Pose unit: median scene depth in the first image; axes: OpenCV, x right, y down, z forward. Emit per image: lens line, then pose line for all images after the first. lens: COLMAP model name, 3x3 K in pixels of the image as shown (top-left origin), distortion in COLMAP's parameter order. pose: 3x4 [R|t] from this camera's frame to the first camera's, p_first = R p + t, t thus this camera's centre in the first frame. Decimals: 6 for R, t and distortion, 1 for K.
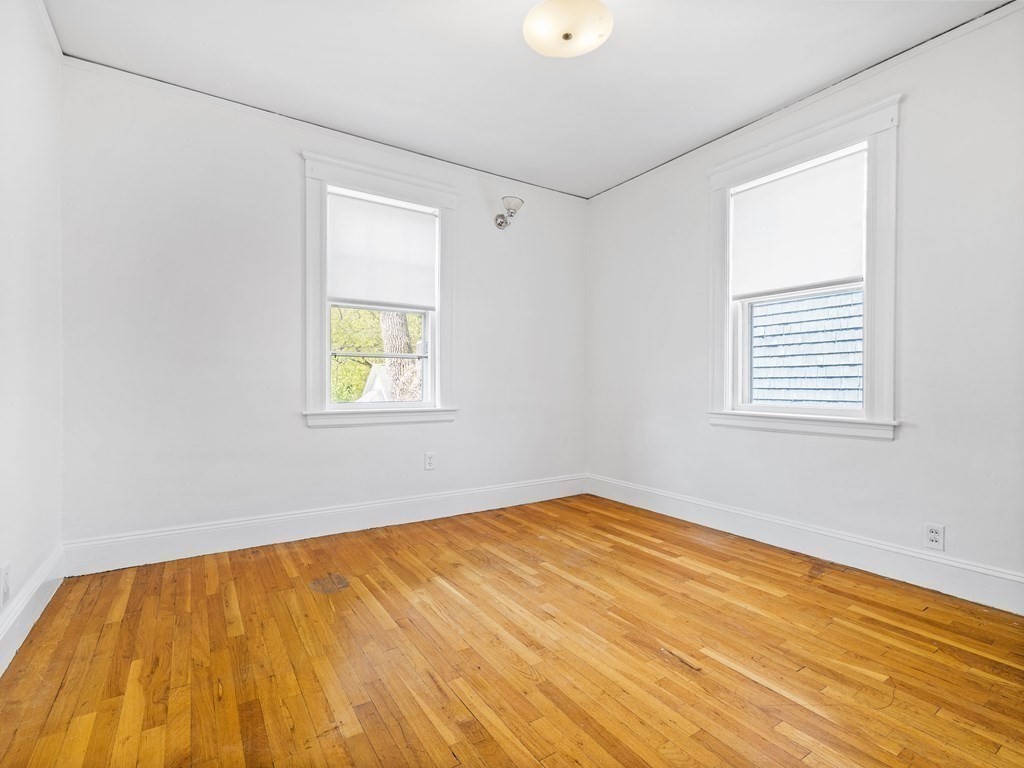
lens RADIAL K [[498.5, 0, 501.3], [0, 498.5, 383.0], [0, 0, 1]] dist [0.000232, -0.000531]
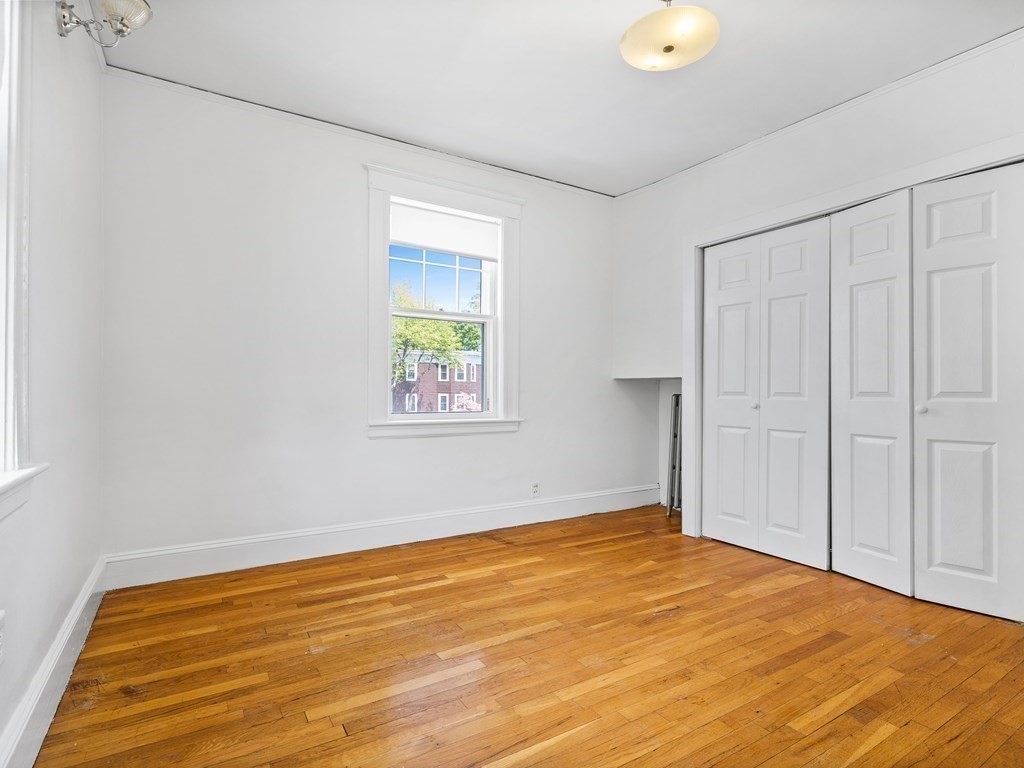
lens RADIAL K [[498.5, 0, 484.8], [0, 498.5, 392.1], [0, 0, 1]] dist [0.000232, -0.000531]
pose [[0.043328, -0.003810, 0.999054, -0.632101], [0.000607, 0.999993, 0.003787, -0.006401], [-0.999061, 0.000442, 0.043330, 0.954448]]
